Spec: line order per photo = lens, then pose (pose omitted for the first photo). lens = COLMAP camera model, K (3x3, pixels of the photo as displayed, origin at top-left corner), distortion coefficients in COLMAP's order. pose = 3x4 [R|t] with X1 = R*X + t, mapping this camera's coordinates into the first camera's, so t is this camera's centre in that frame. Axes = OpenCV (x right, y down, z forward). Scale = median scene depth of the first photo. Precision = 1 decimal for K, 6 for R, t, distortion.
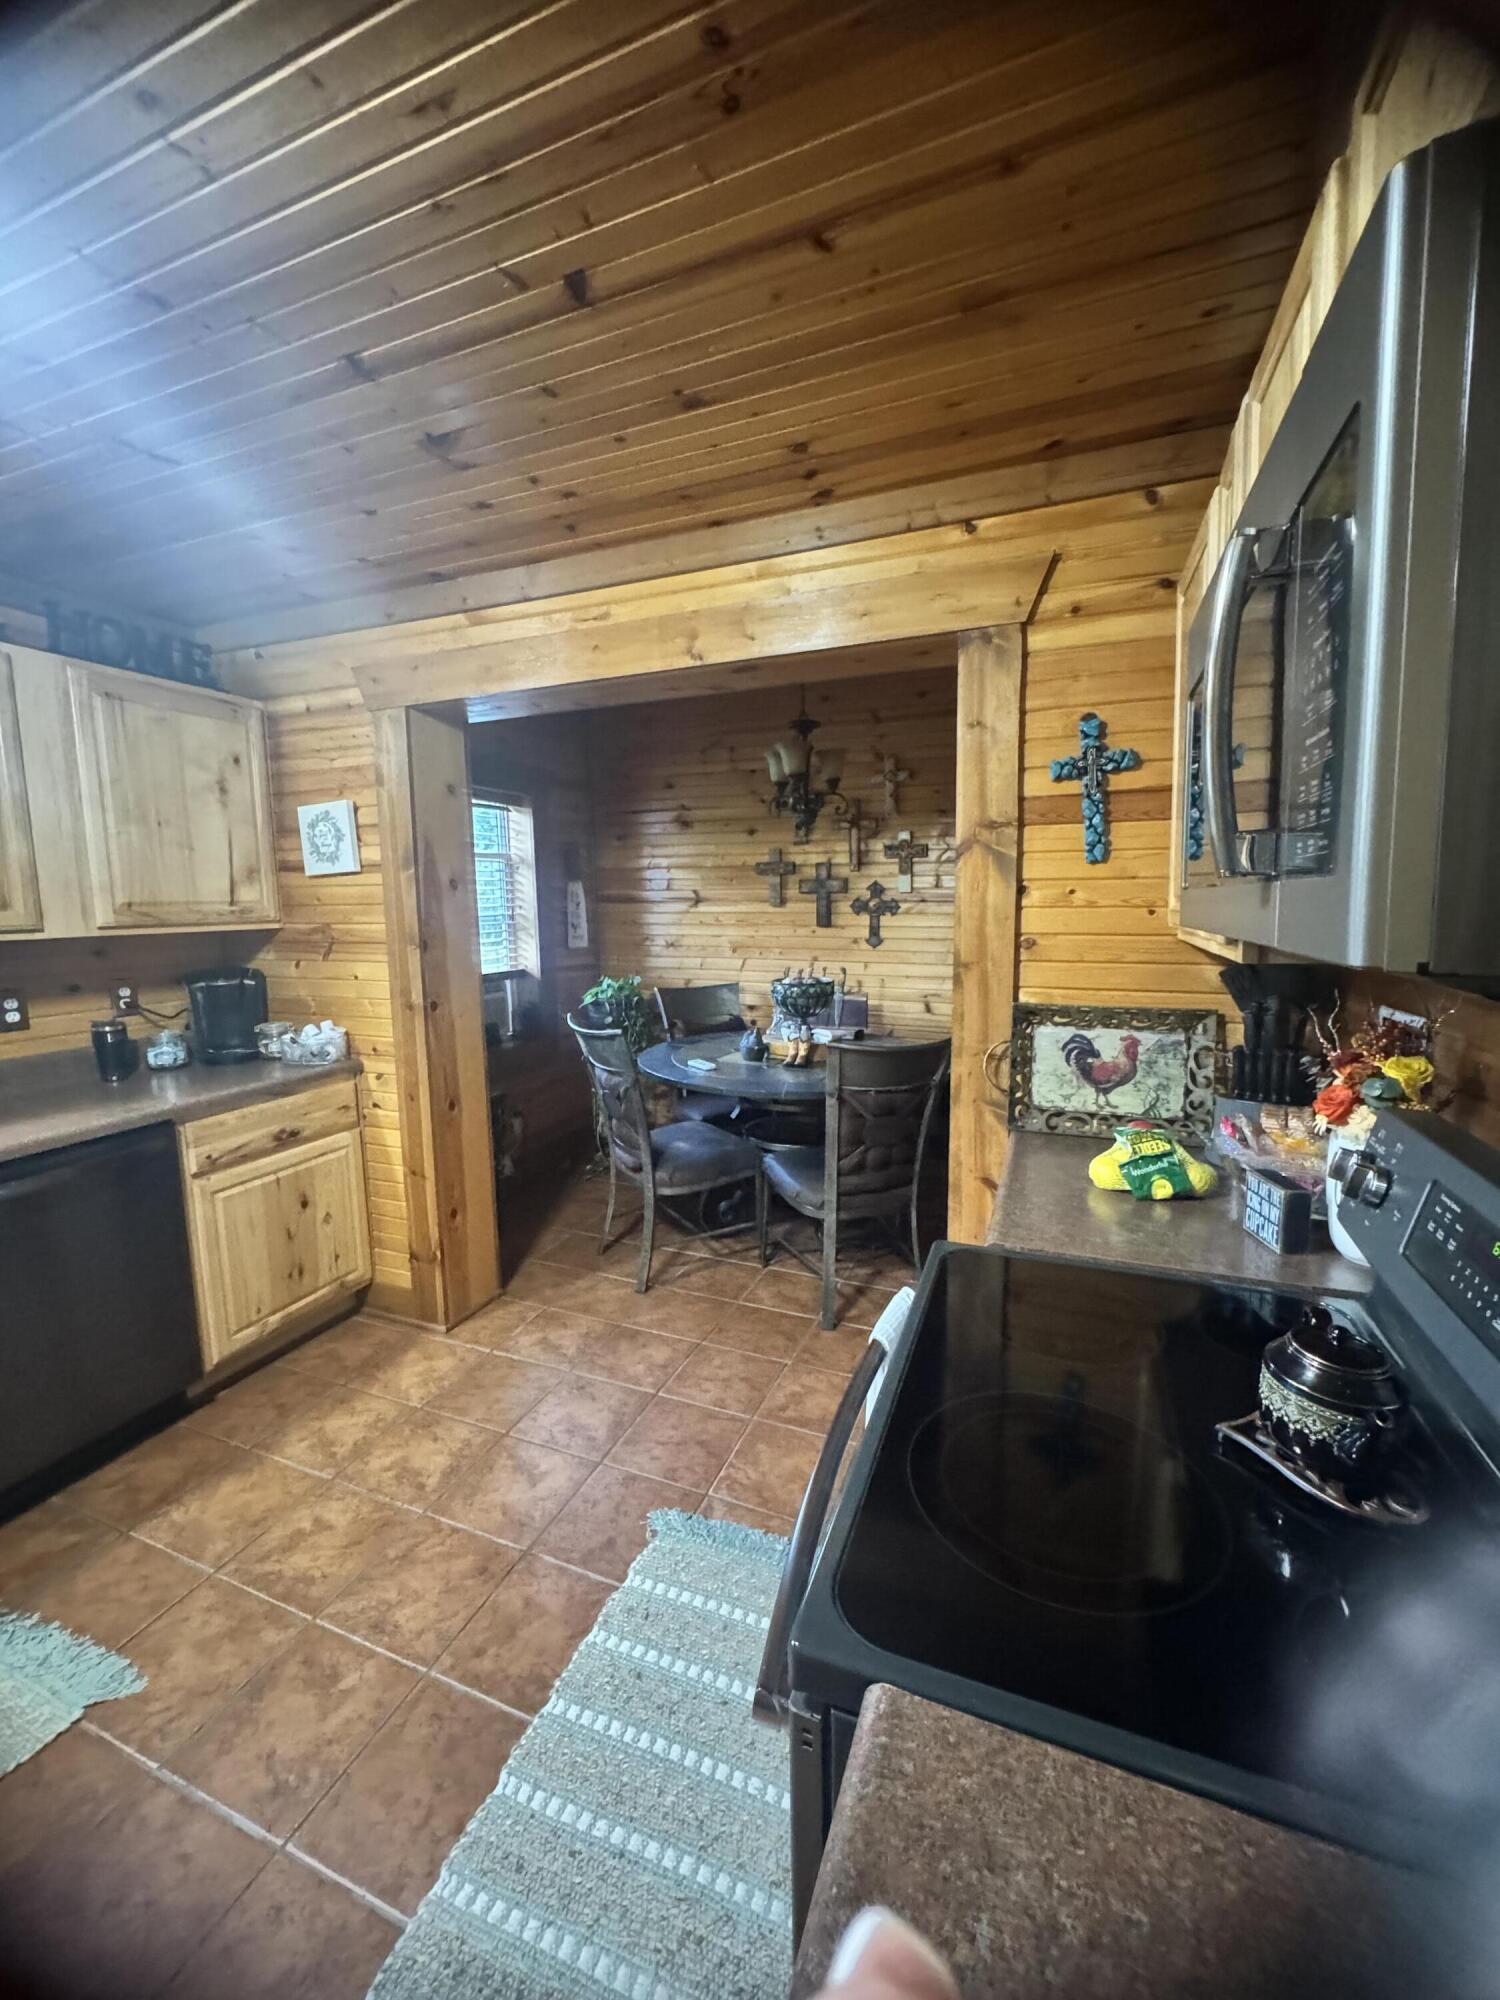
lens RADIAL K [[800.6, 0, 748.3], [0, 800.6, 1001.9], [0, 0, 1]] dist [-0.001781, 0.000107]
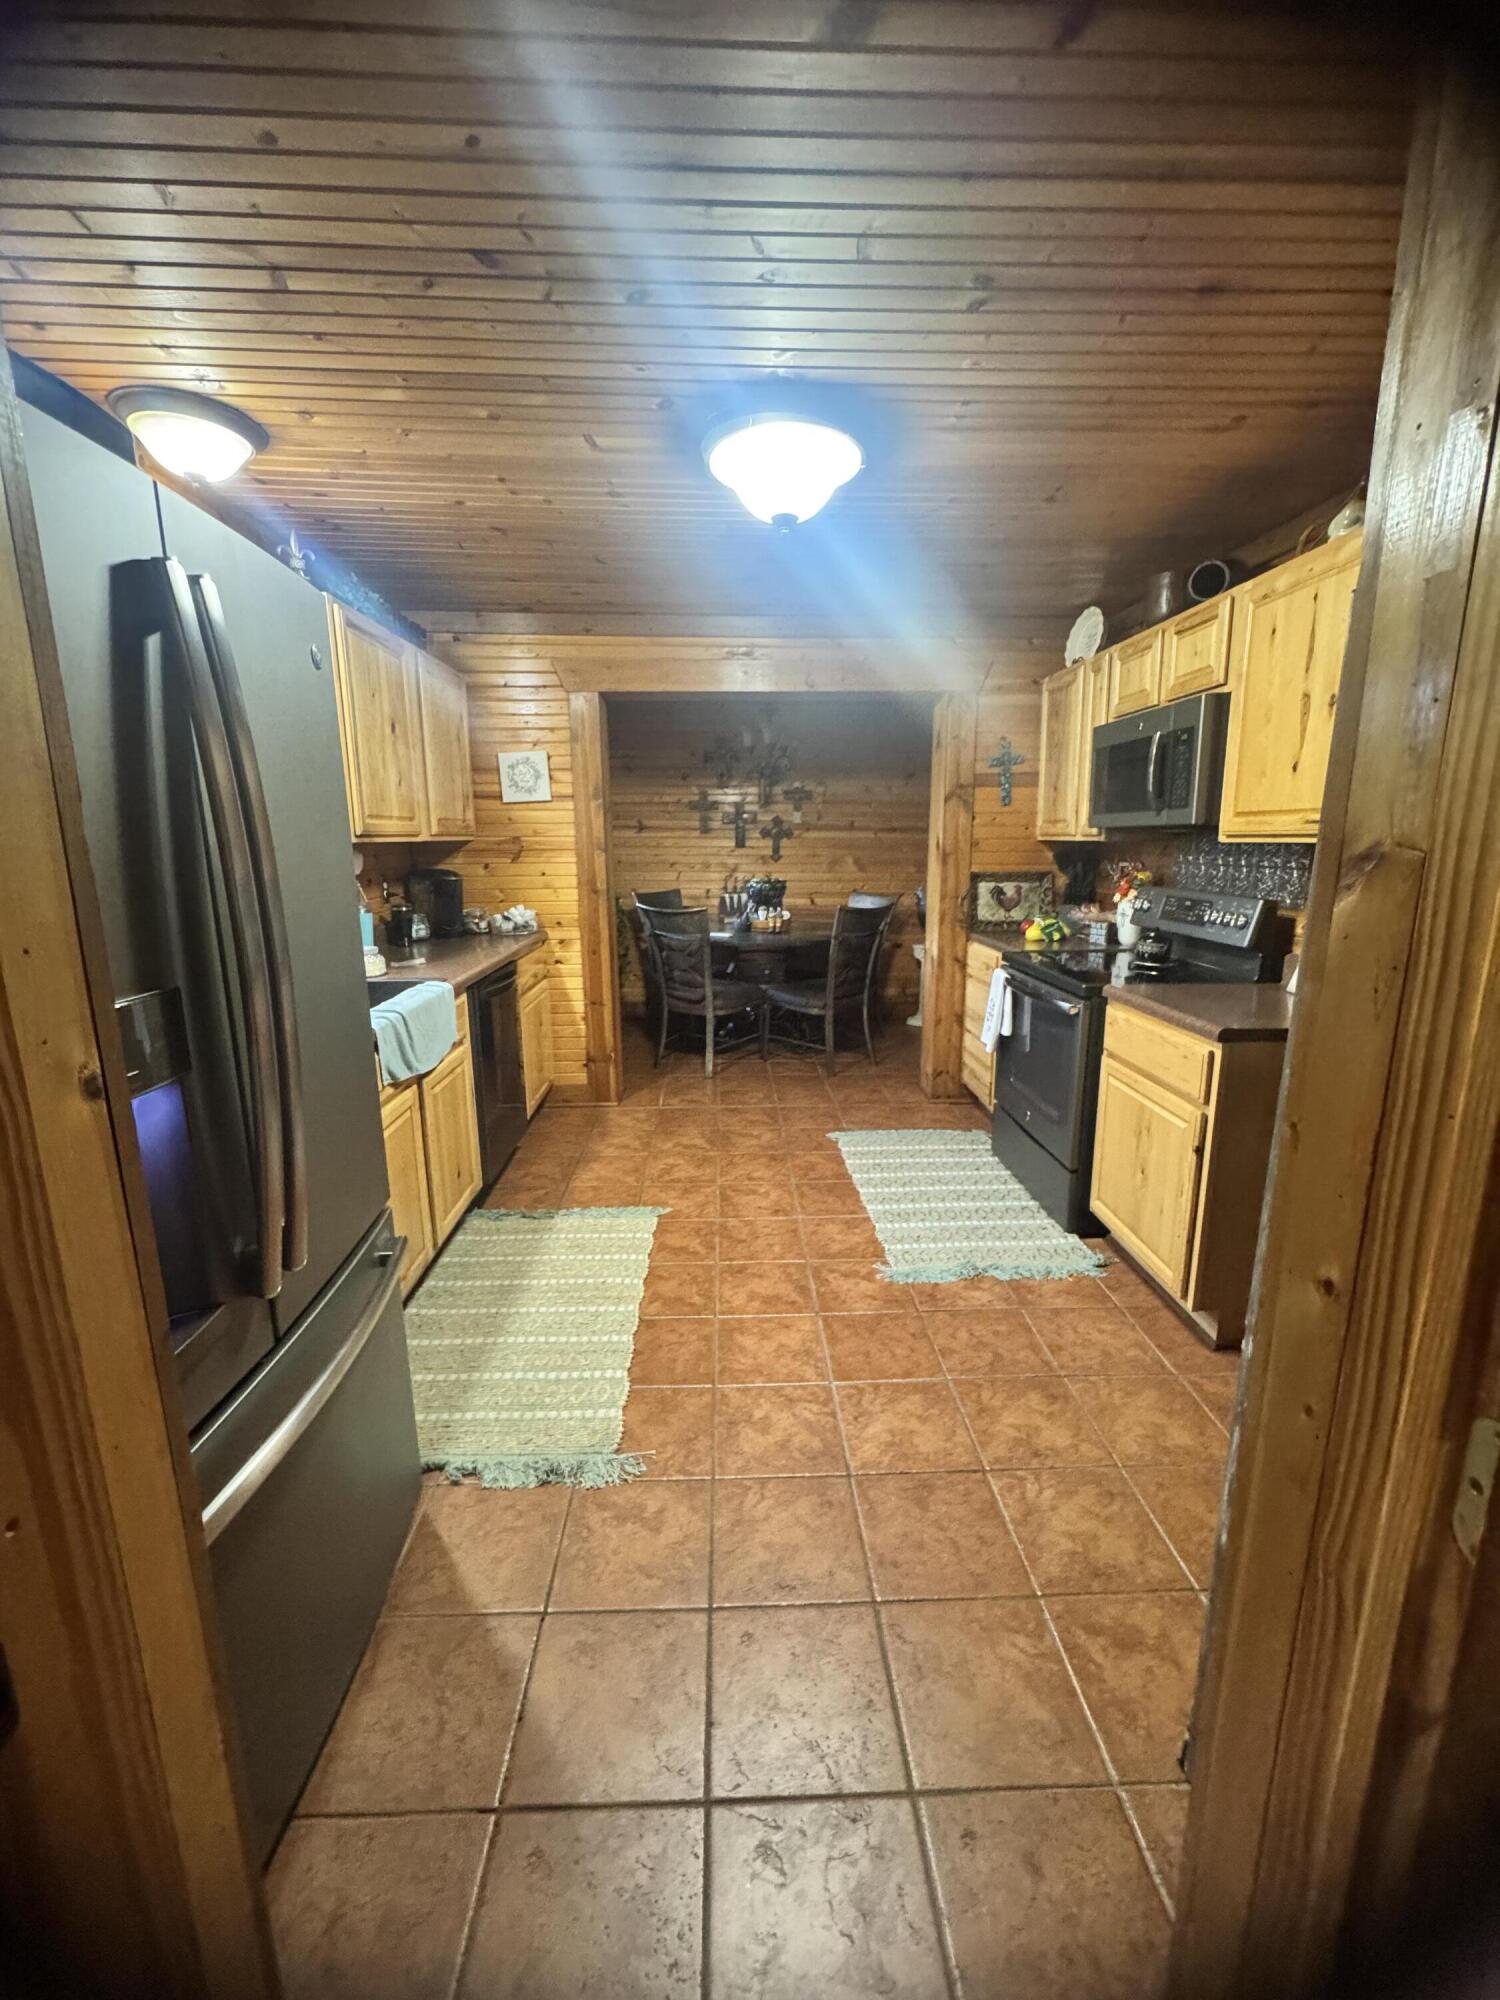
lens RADIAL K [[800.6, 0, 753.5], [0, 800.6, 996.8], [0, 0, 1]] dist [-0.001781, 0.000107]
pose [[0.911276, -0.073443, 0.405193, -0.761712], [0.047095, 0.996099, 0.074630, 0.103547], [-0.409093, -0.048926, 0.911180, -0.505879]]
